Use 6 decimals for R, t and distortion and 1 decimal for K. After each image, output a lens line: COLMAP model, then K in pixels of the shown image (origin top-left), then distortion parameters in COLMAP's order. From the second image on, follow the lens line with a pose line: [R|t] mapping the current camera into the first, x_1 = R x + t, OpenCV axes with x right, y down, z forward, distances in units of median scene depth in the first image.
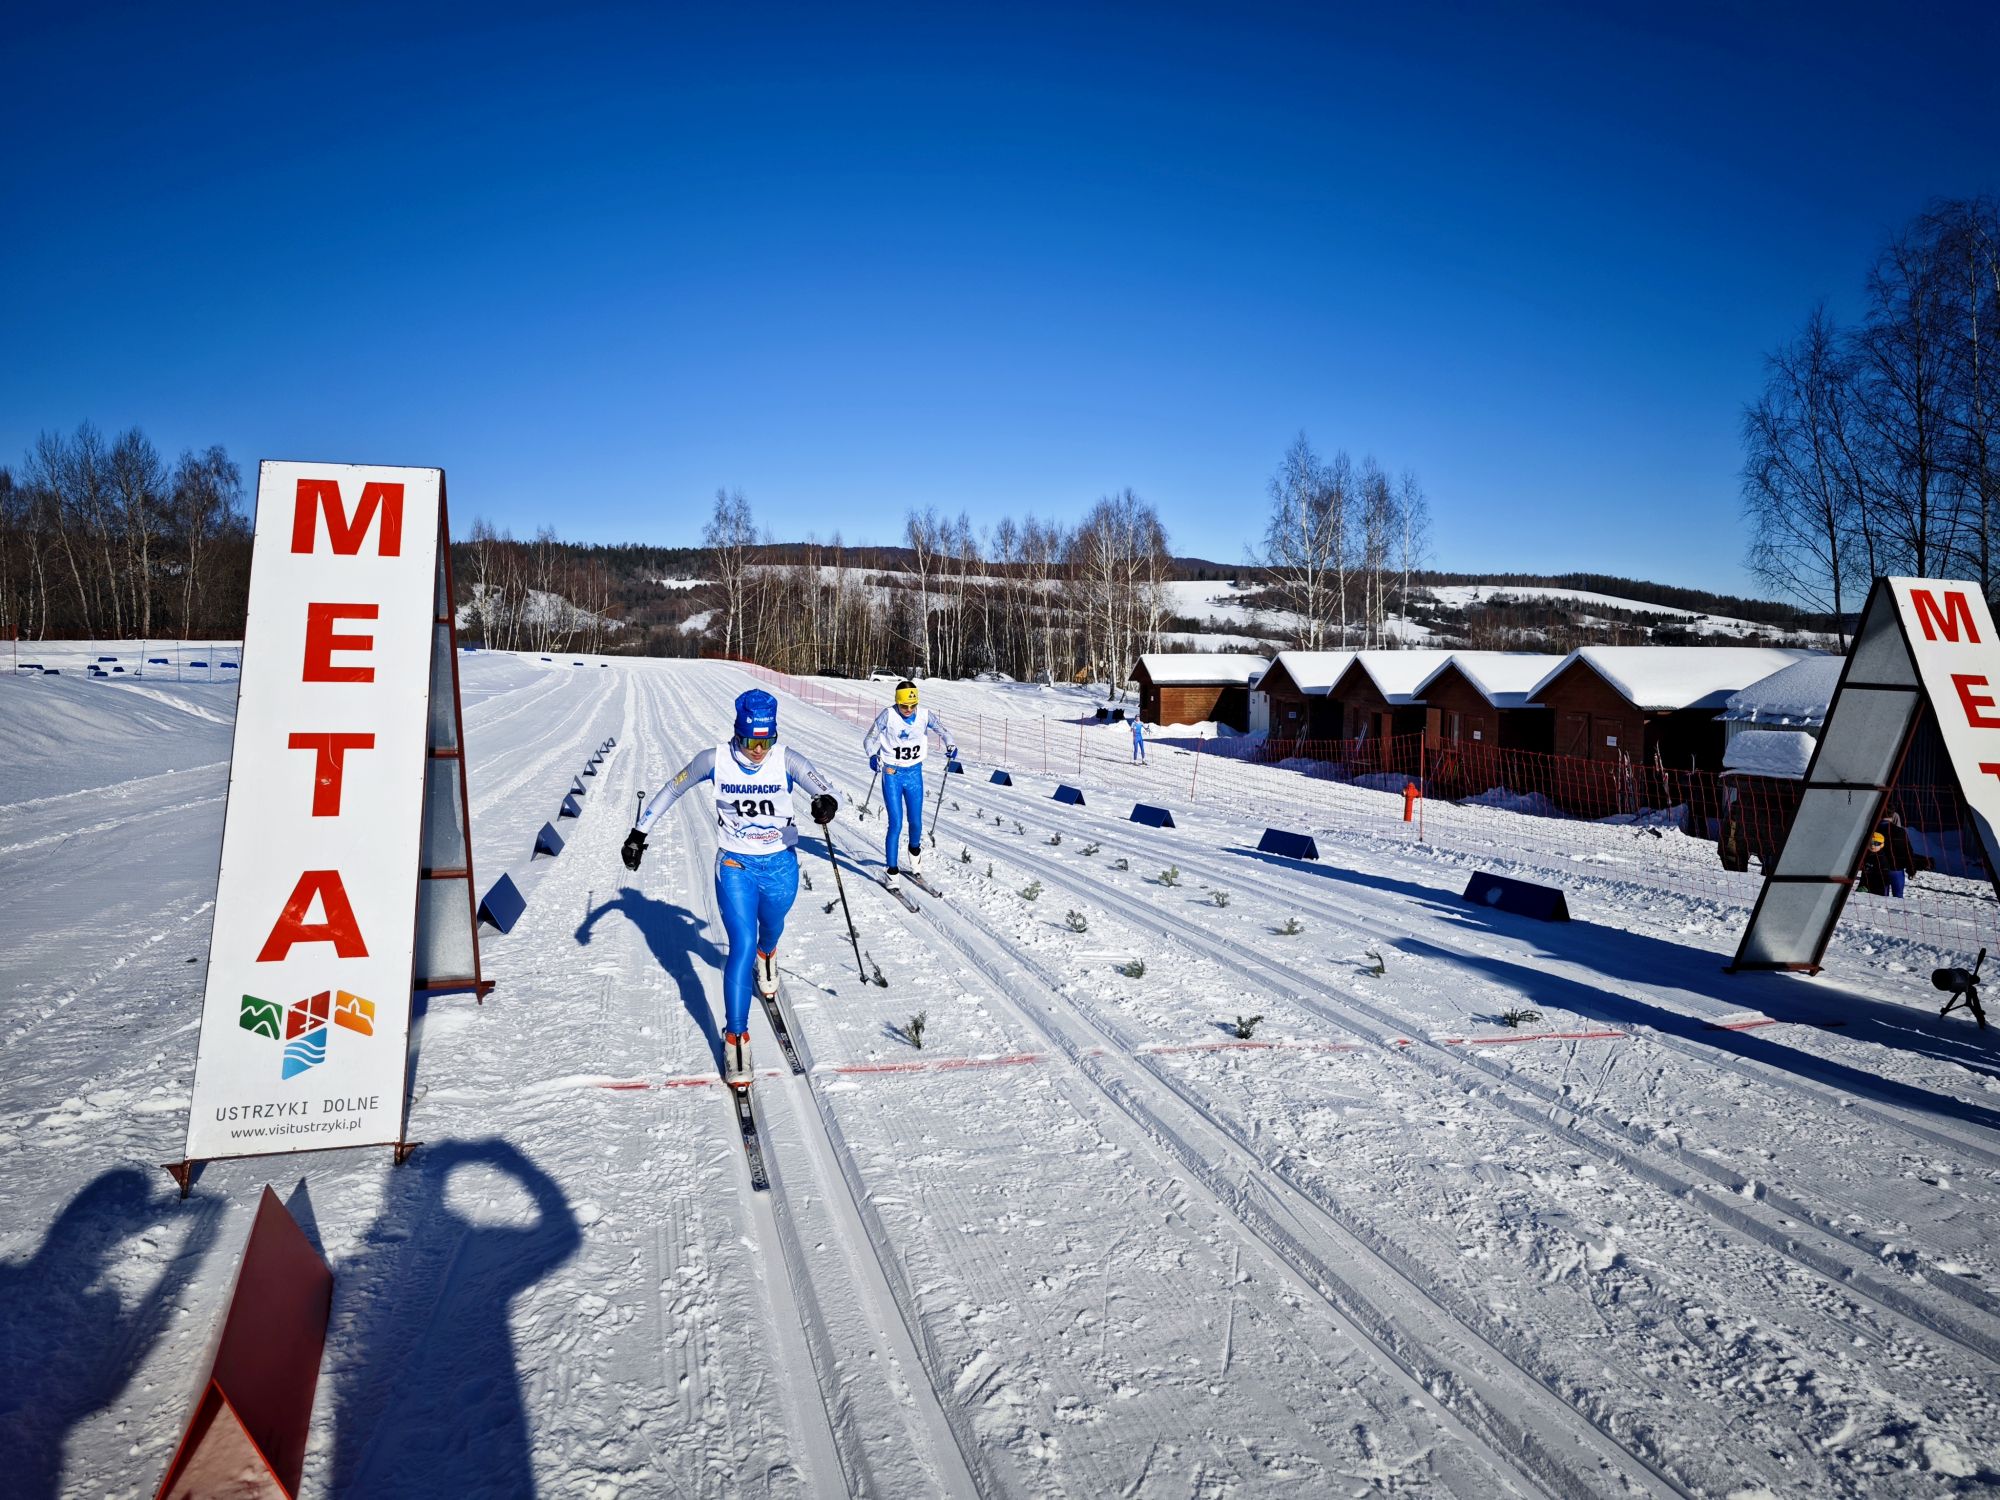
lens RADIAL K [[1326.5, 0, 1024.0], [0, 1326.5, 678.4], [0, 0, 1]] dist [0.017990, 0.003313]
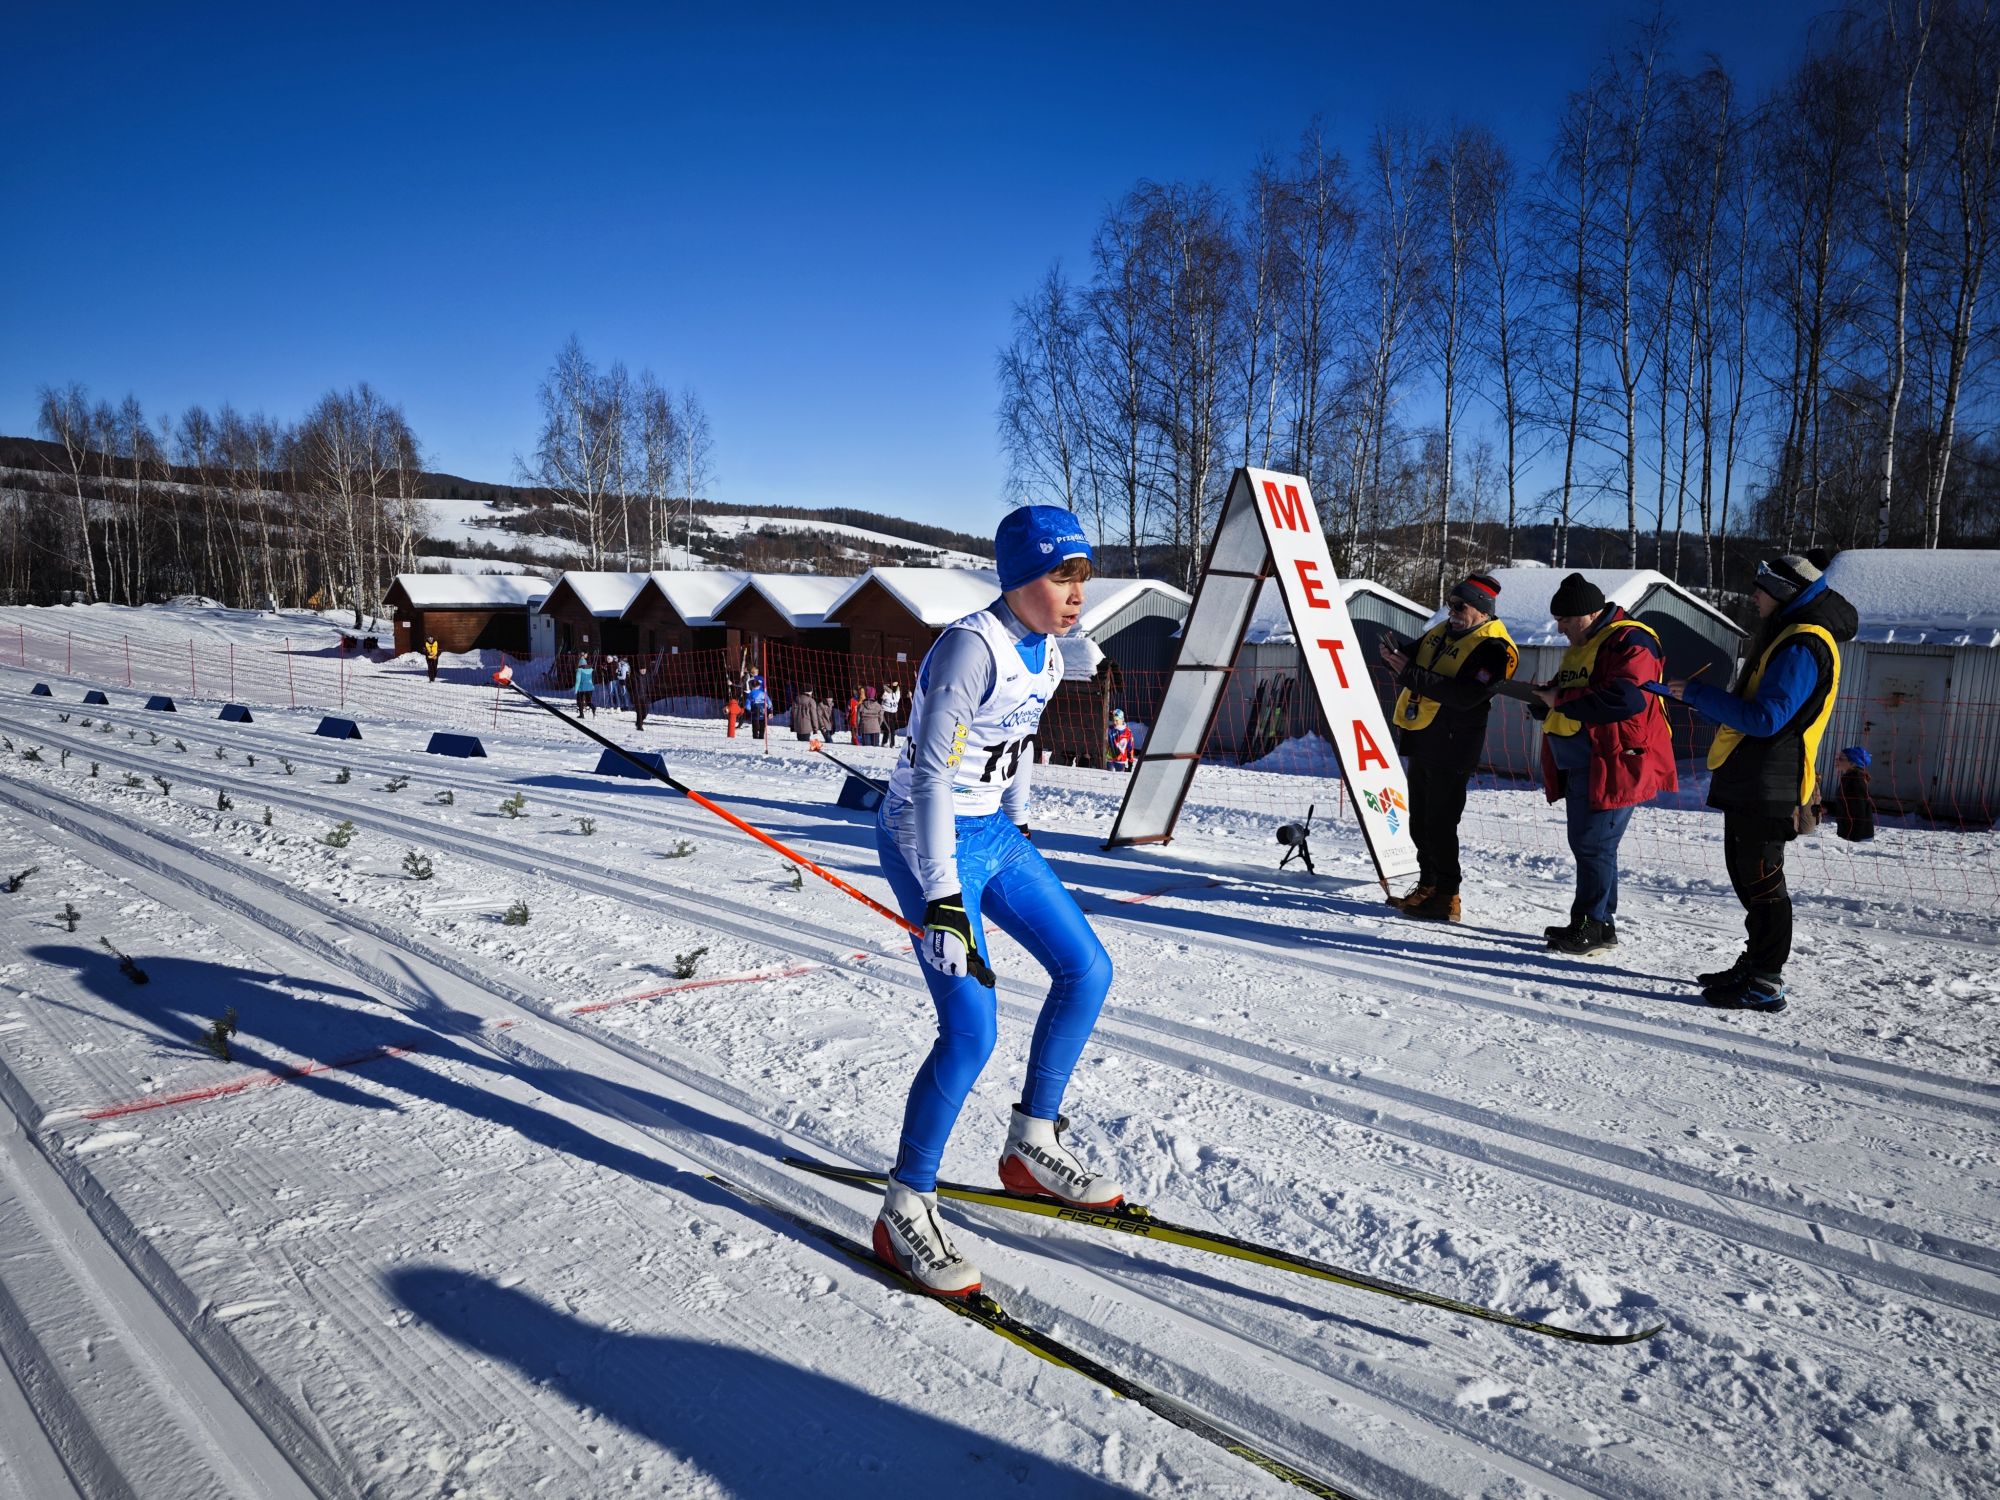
lens RADIAL K [[1326.5, 0, 1032.7], [0, 1326.5, 753.6], [0, 0, 1]] dist [0.017990, 0.003313]
pose [[0.859093, -0.056622, 0.508678, -0.048521], [0.000903, 0.994028, 0.109121, 0.033612], [-0.511819, -0.093286, 0.854014, 0.157636]]
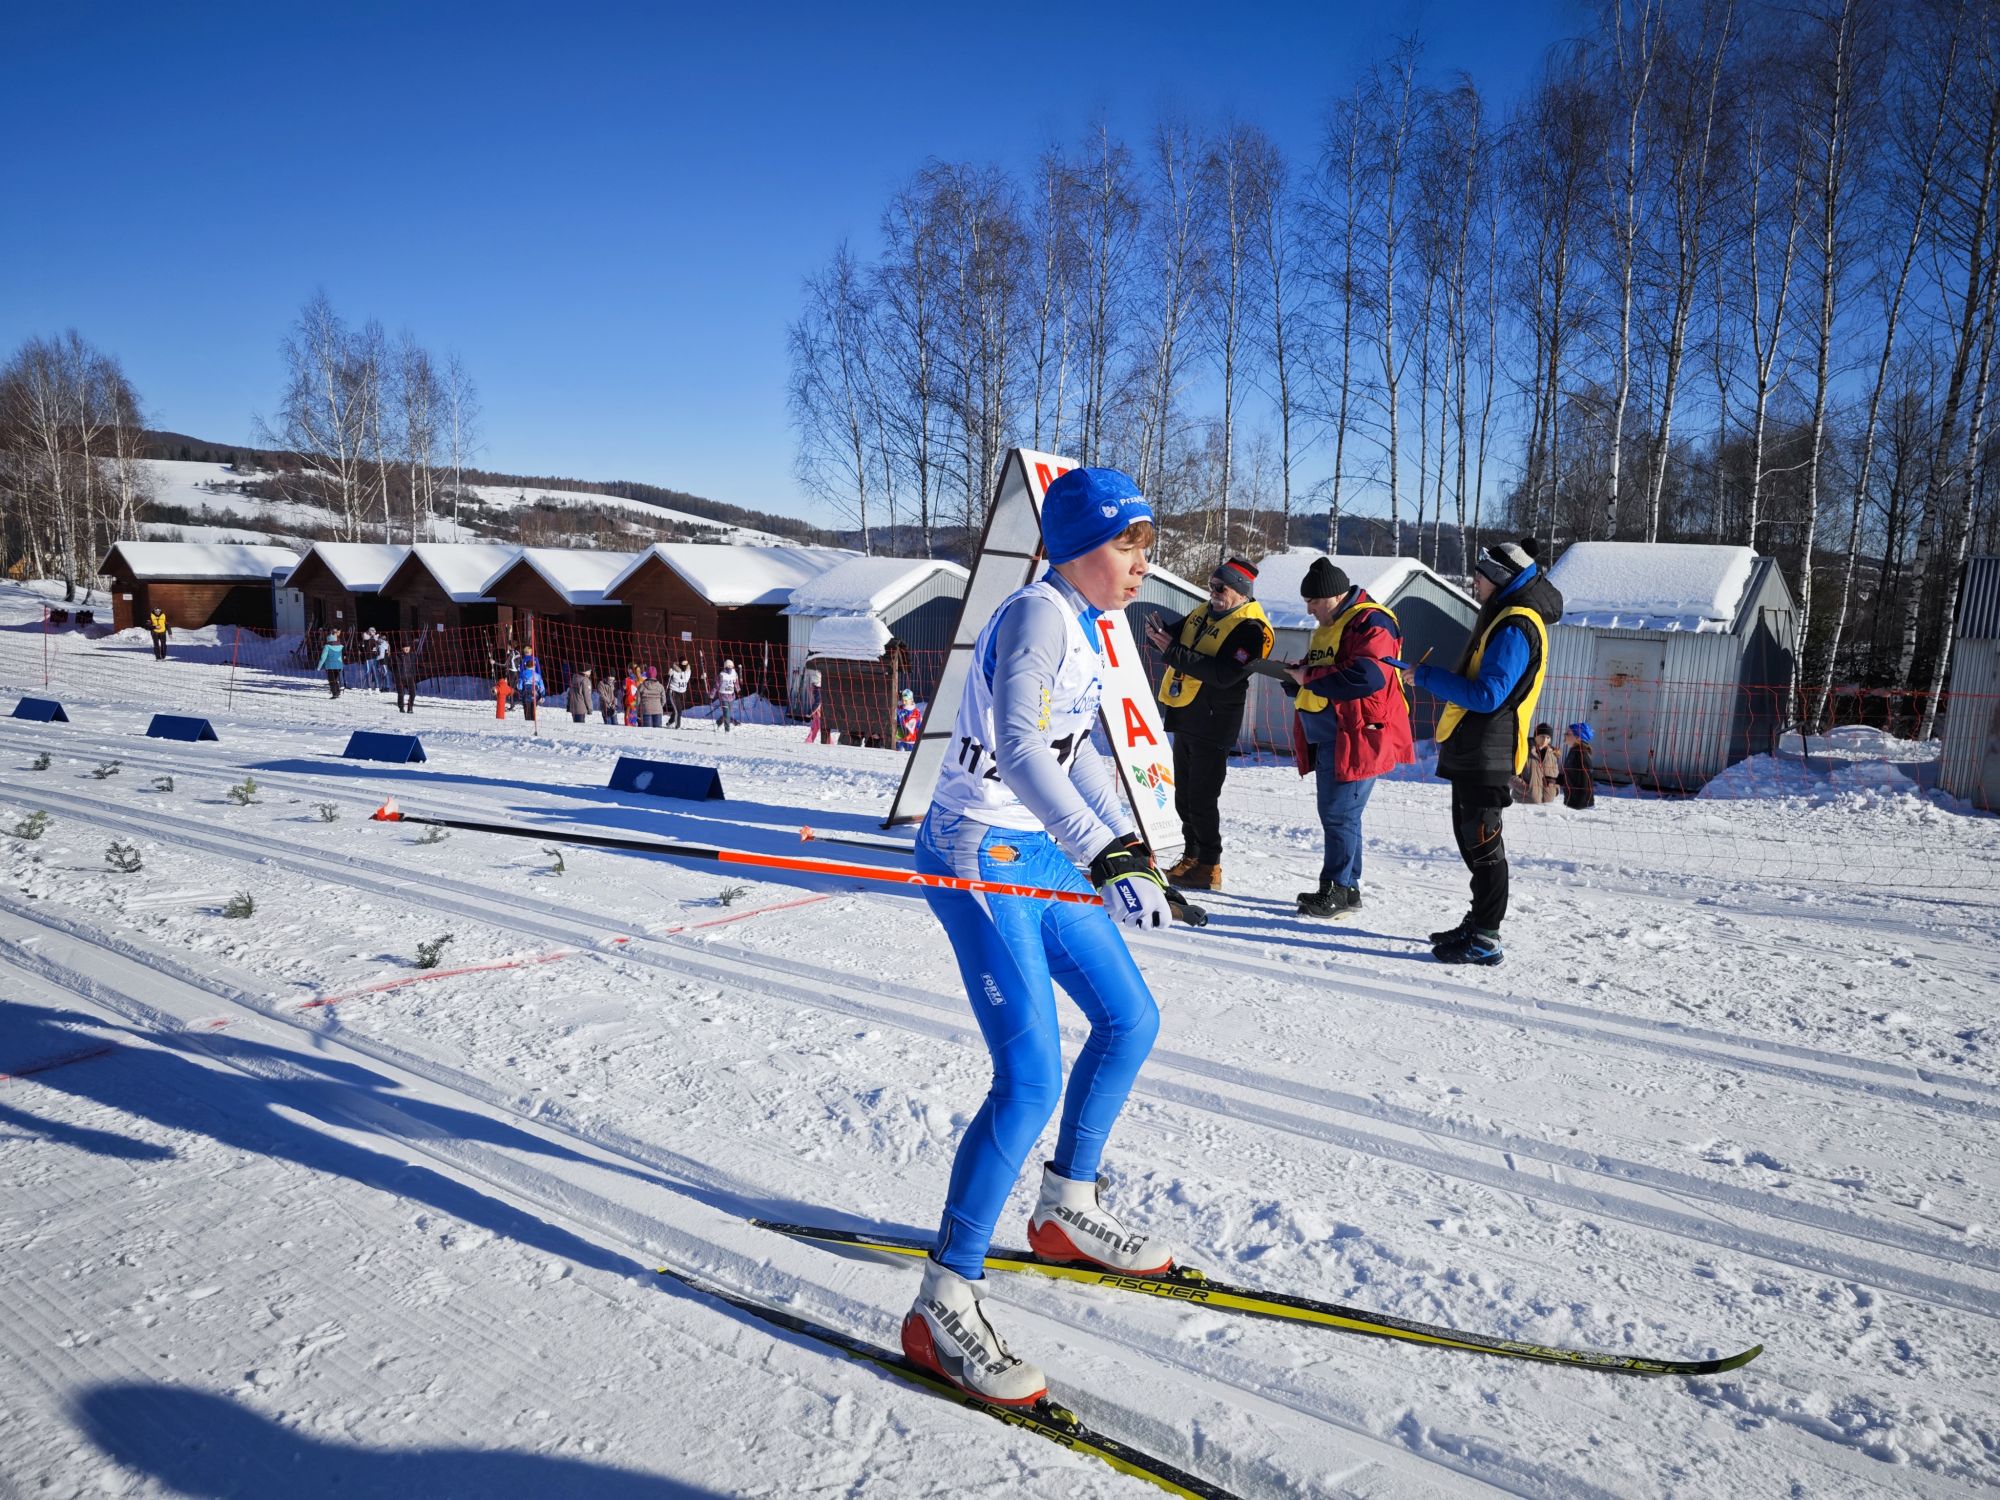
lens RADIAL K [[1326.5, 0, 1032.5], [0, 1326.5, 753.2], [0, 0, 1]] dist [0.017990, 0.003313]
pose [[0.771545, -0.070033, 0.632308, -0.038445], [-0.010019, 0.992461, 0.122148, 0.035441], [-0.636096, -0.100578, 0.765027, 0.144768]]
